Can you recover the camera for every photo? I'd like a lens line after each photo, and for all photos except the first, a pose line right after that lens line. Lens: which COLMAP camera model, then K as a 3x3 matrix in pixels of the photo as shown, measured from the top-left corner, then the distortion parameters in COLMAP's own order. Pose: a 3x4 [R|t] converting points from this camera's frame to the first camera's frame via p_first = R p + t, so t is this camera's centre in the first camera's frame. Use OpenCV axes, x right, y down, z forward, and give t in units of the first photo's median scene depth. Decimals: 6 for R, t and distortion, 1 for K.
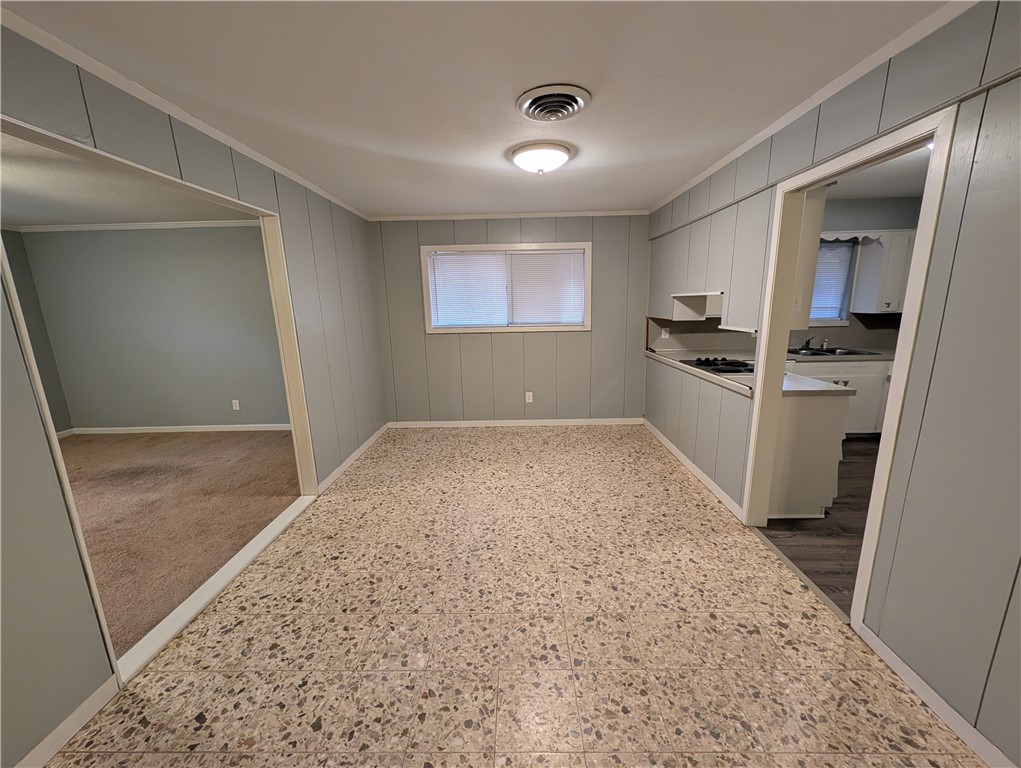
lens RADIAL K [[393.3, 0, 513.4], [0, 393.3, 382.1], [0, 0, 1]] dist [-0.000521, 0.000430]
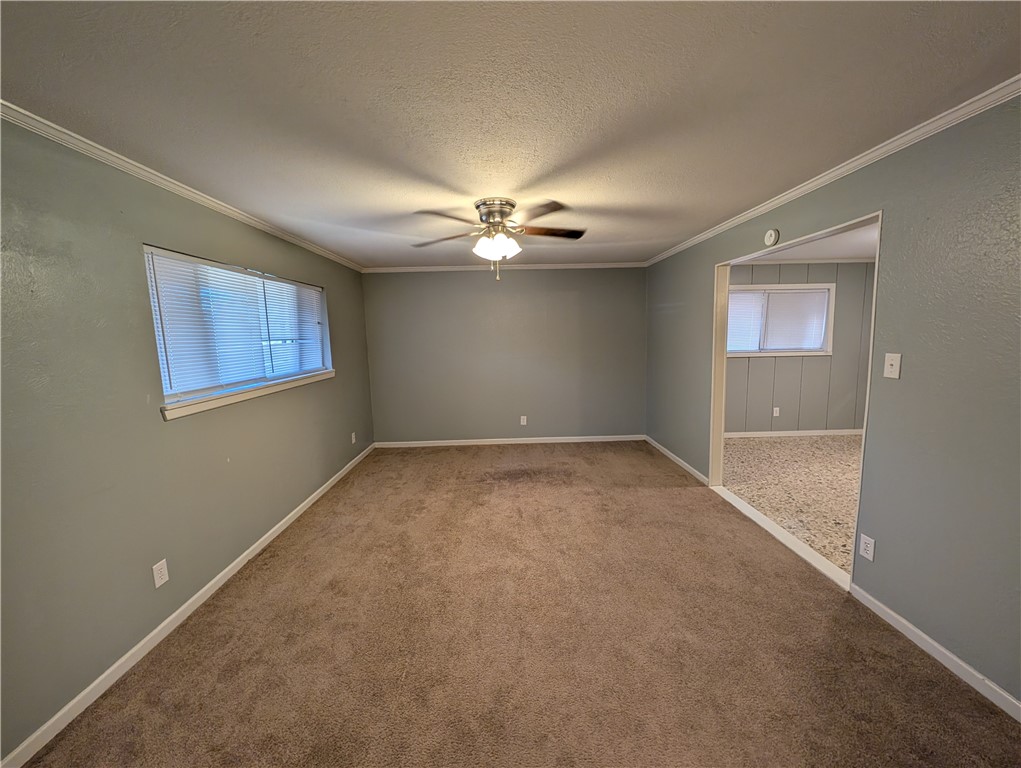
lens RADIAL K [[393.3, 0, 511.8], [0, 393.3, 383.5], [0, 0, 1]] dist [-0.000521, 0.000430]
pose [[0.999550, -0.004627, 0.029650, -0.803750], [0.006834, 0.997177, -0.074773, 0.037723], [-0.029220, 0.074942, 0.996760, -0.156973]]
